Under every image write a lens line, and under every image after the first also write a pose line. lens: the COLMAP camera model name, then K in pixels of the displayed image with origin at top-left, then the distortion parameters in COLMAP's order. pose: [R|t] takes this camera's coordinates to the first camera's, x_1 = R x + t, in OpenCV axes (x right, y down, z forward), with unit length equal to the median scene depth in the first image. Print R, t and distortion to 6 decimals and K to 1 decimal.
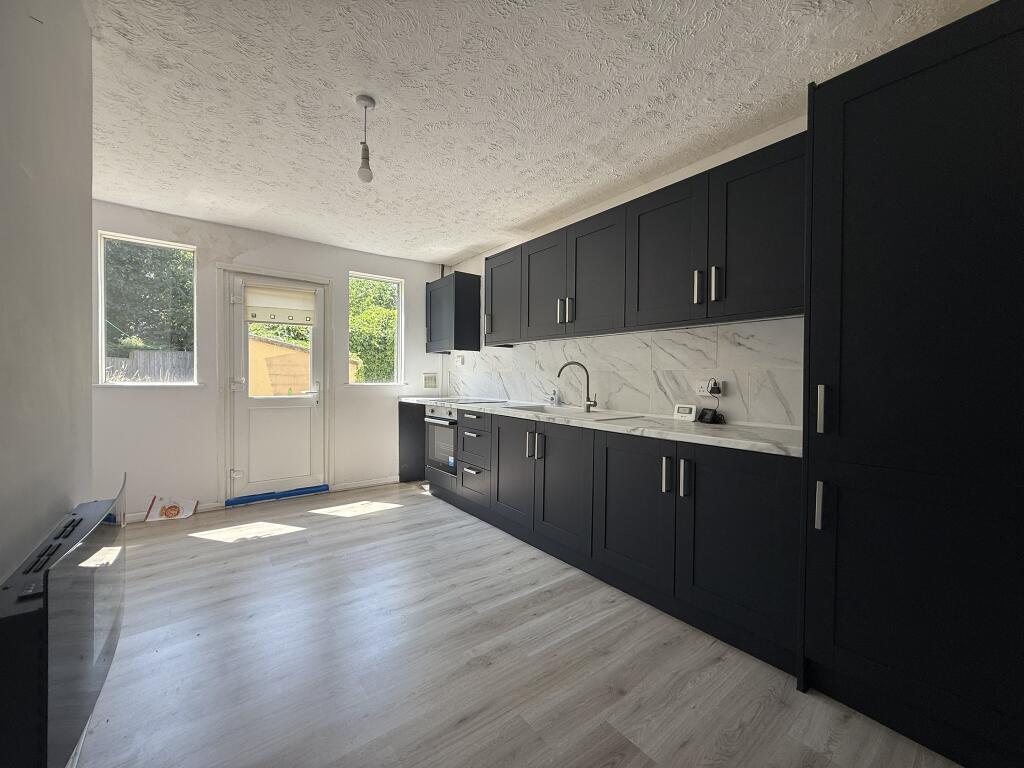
lens RADIAL K [[403.5, 0, 512.0], [0, 403.5, 384.0], [0, 0, 1]] dist [0.000007, -0.000112]
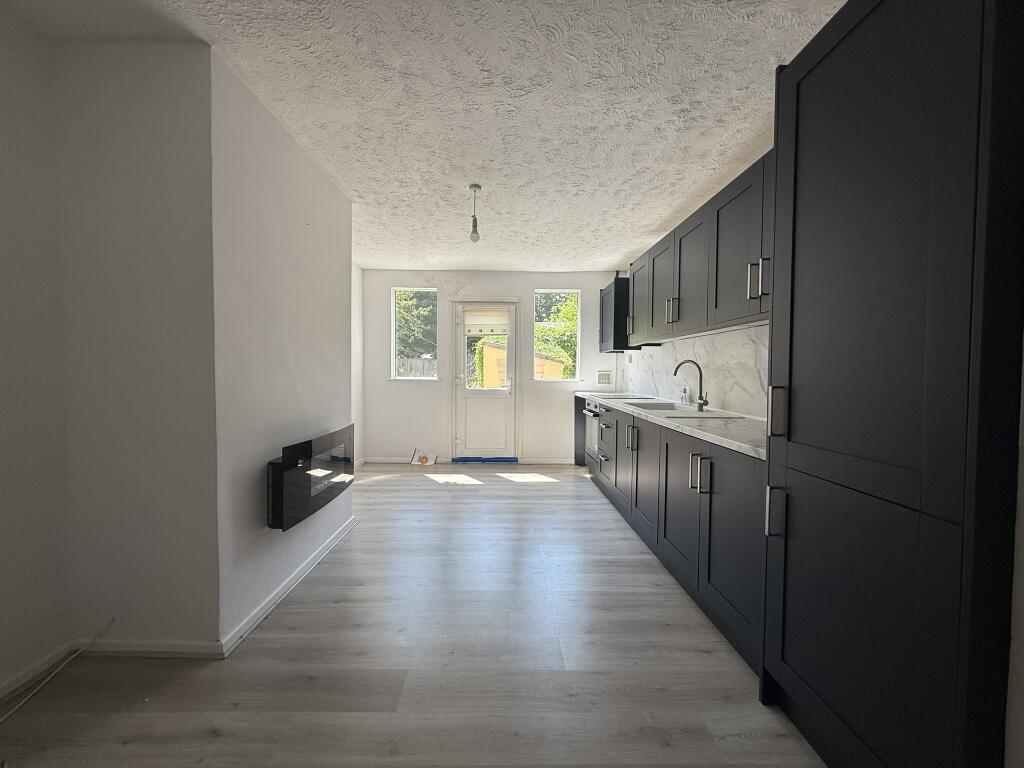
lens RADIAL K [[403.5, 0, 512.0], [0, 403.5, 384.0], [0, 0, 1]] dist [0.000007, -0.000112]
pose [[0.805941, 0.016747, -0.591758, 0.336296], [-0.011245, 0.999853, 0.012981, -0.003281], [0.591888, -0.003808, 0.806011, -0.056263]]
